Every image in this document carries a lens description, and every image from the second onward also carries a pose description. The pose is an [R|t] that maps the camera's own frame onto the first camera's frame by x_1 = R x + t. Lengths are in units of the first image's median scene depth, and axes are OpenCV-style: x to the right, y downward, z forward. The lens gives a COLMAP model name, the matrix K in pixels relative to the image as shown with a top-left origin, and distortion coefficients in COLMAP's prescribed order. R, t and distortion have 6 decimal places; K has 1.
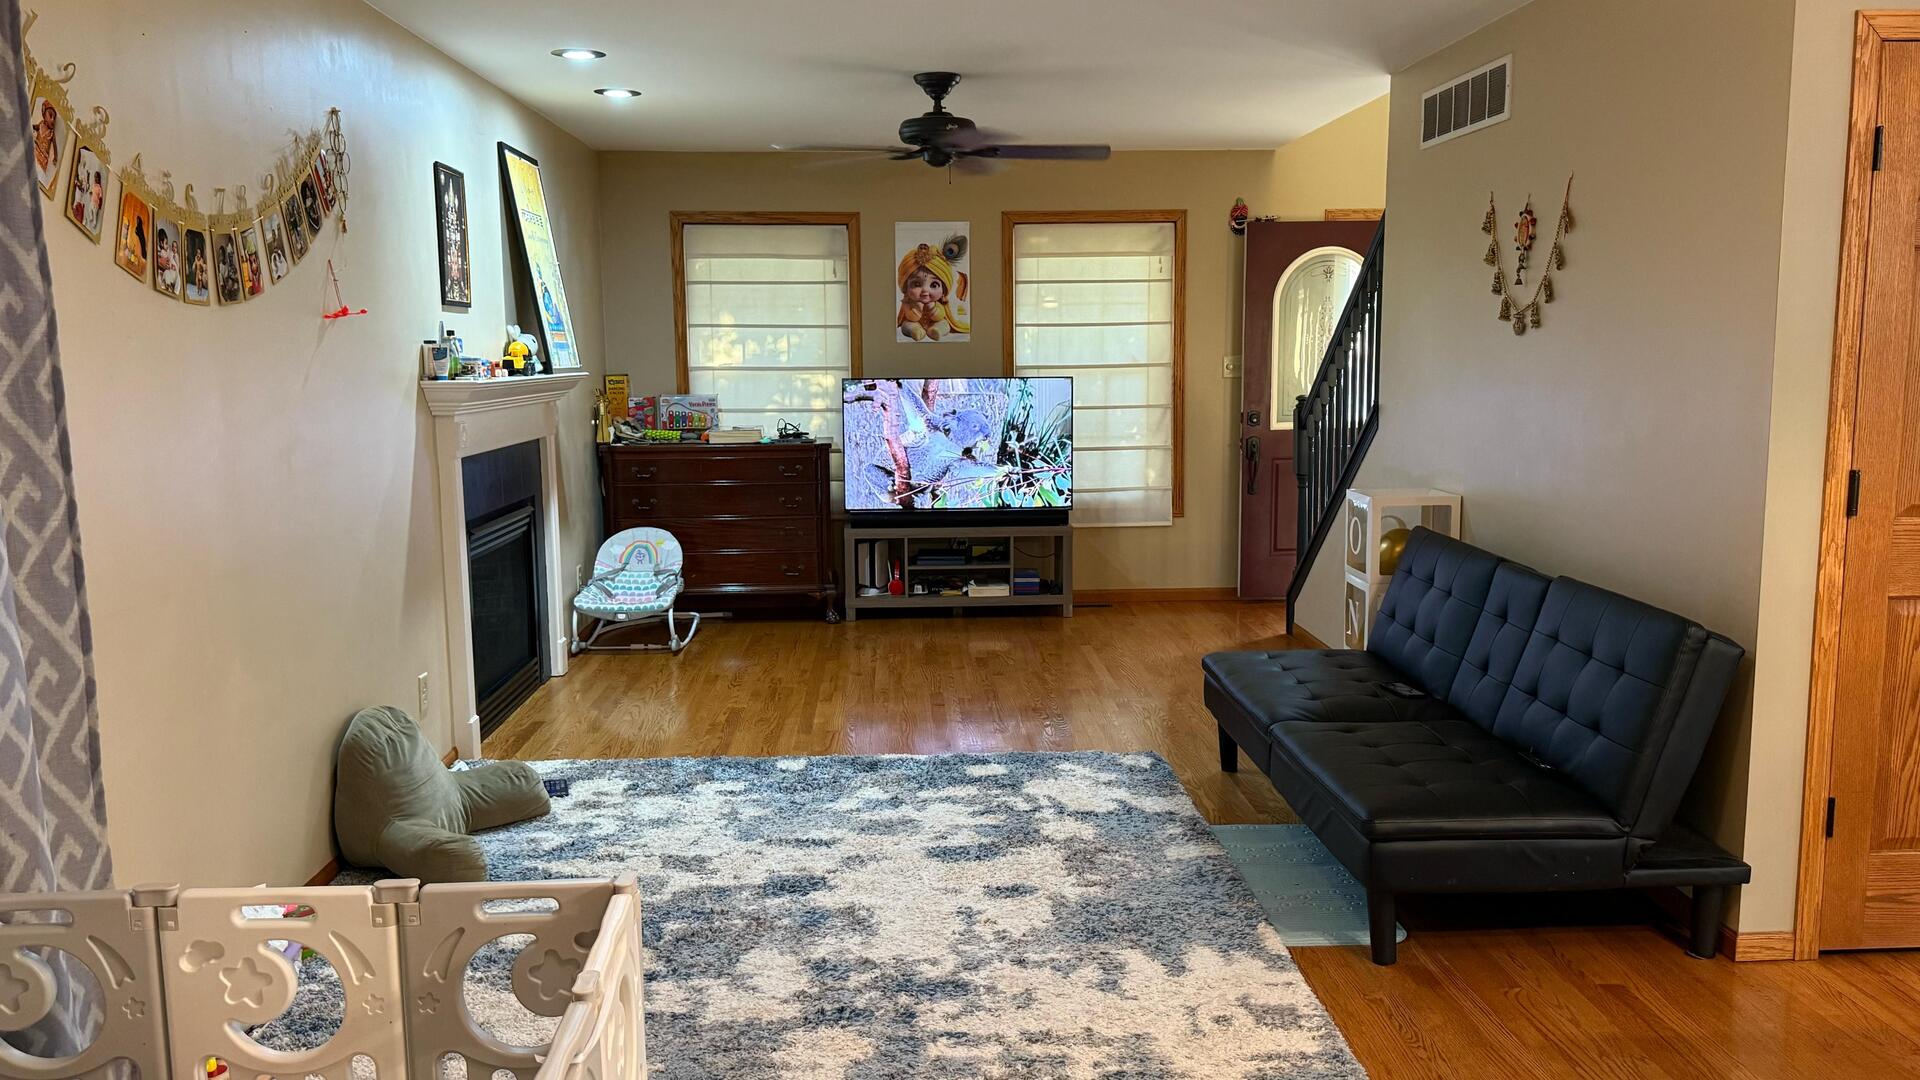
lens RADIAL K [[1520.4, 0, 960.0], [0, 1520.4, 540.0], [0, 0, 1]] dist [0.231361, -0.467120]
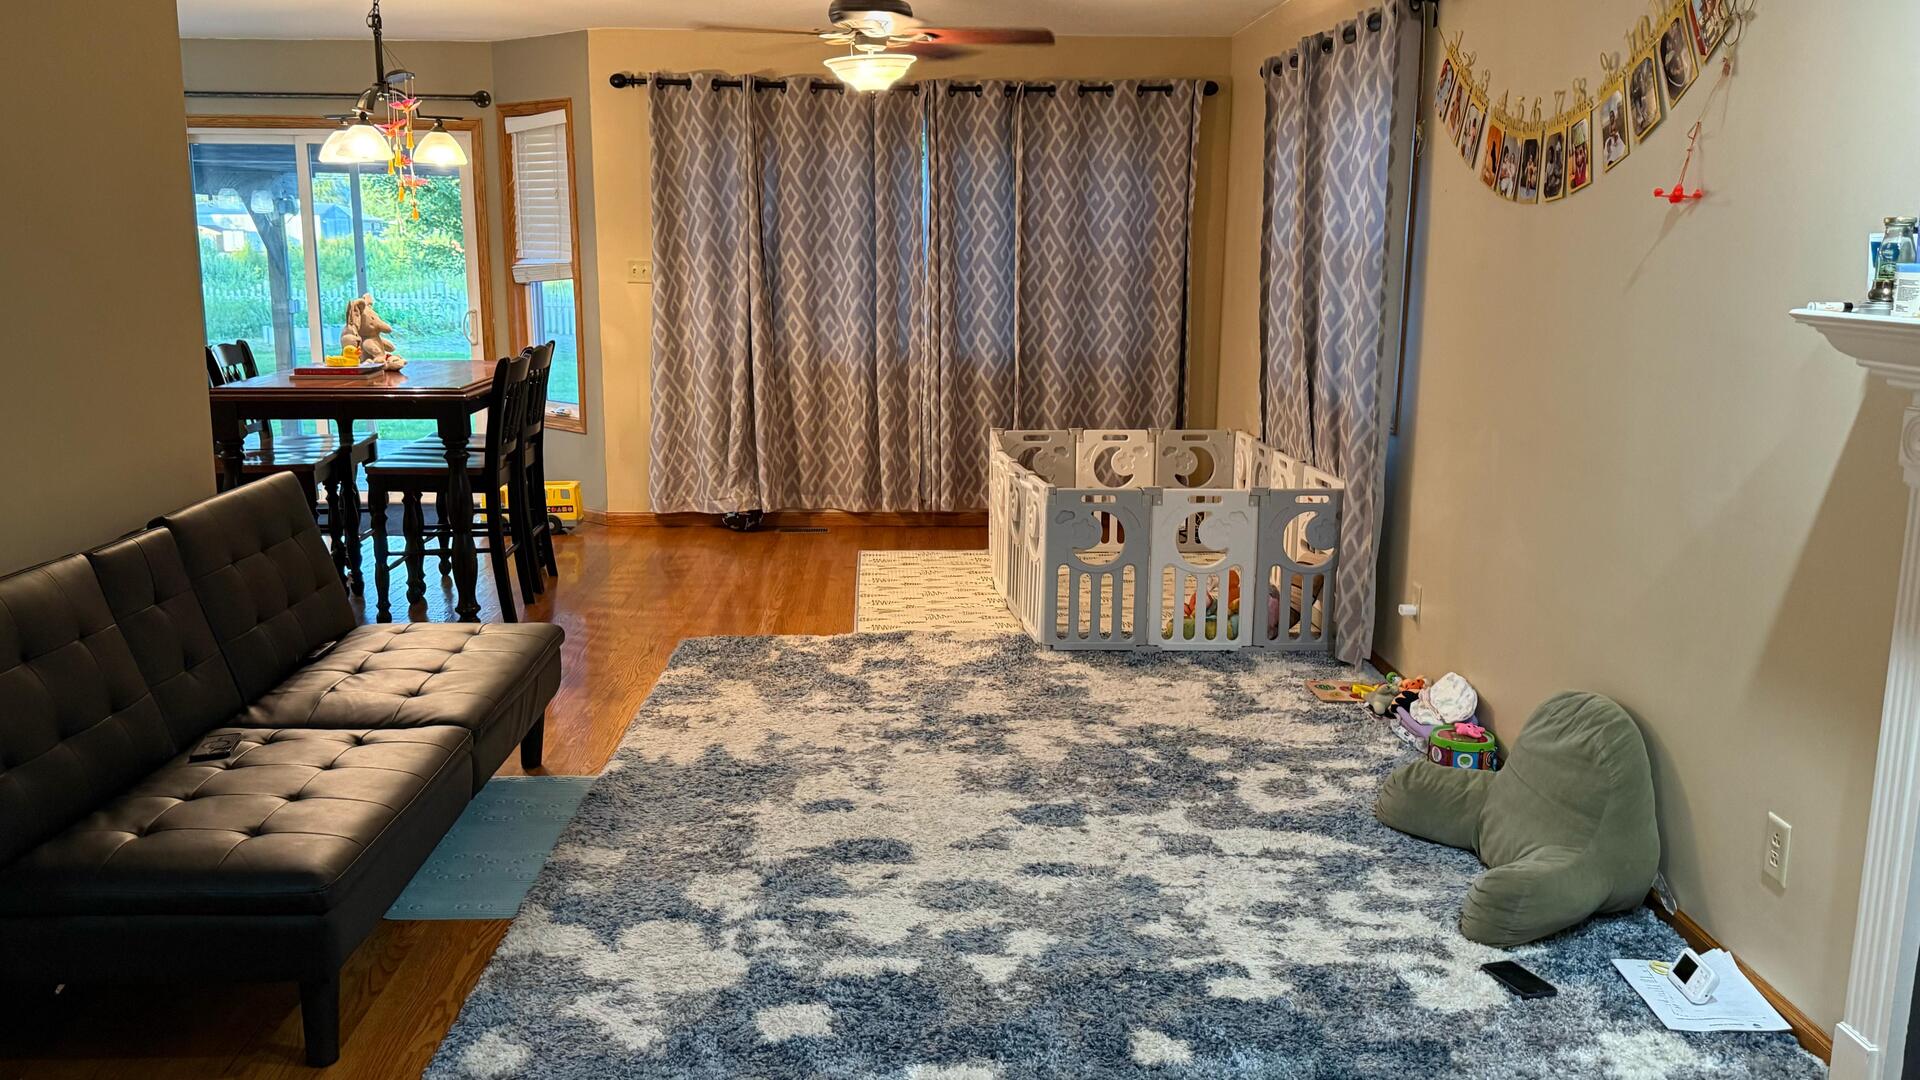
lens RADIAL K [[1520.4, 0, 960.0], [0, 1520.4, 540.0], [0, 0, 1]] dist [0.231361, -0.467120]
pose [[-0.999977, 0.002651, 0.006213, -0.058860], [0.004462, 0.949741, 0.313005, -0.238527], [-0.005071, 0.313026, -0.949731, 1.874388]]
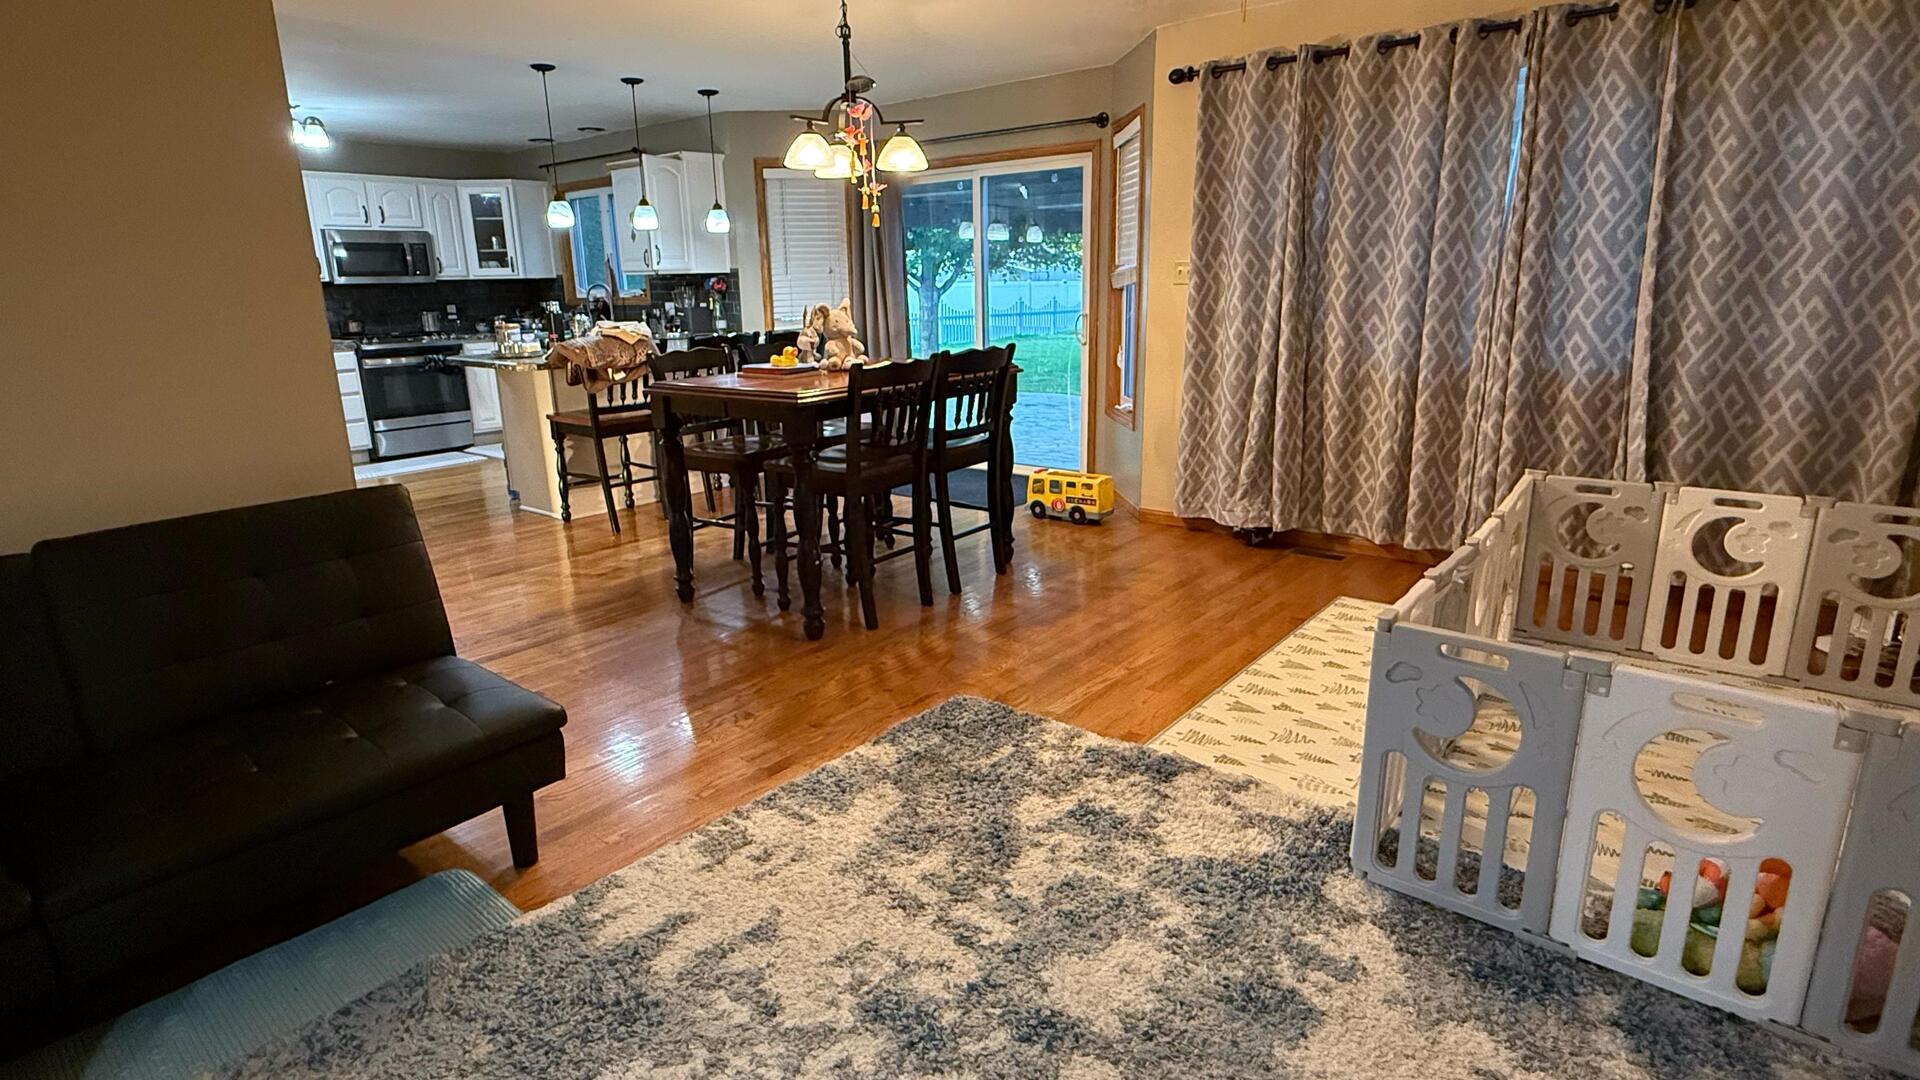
lens RADIAL K [[987.0, 0, 960.0], [0, 987.0, 540.0], [0, 0, 1]] dist [0.003043, 0.000297]
pose [[-0.741393, -0.146712, 0.654838, -0.288522], [0.115247, 0.933476, 0.339619, -0.095144], [-0.661101, 0.327259, -0.675164, 1.063618]]
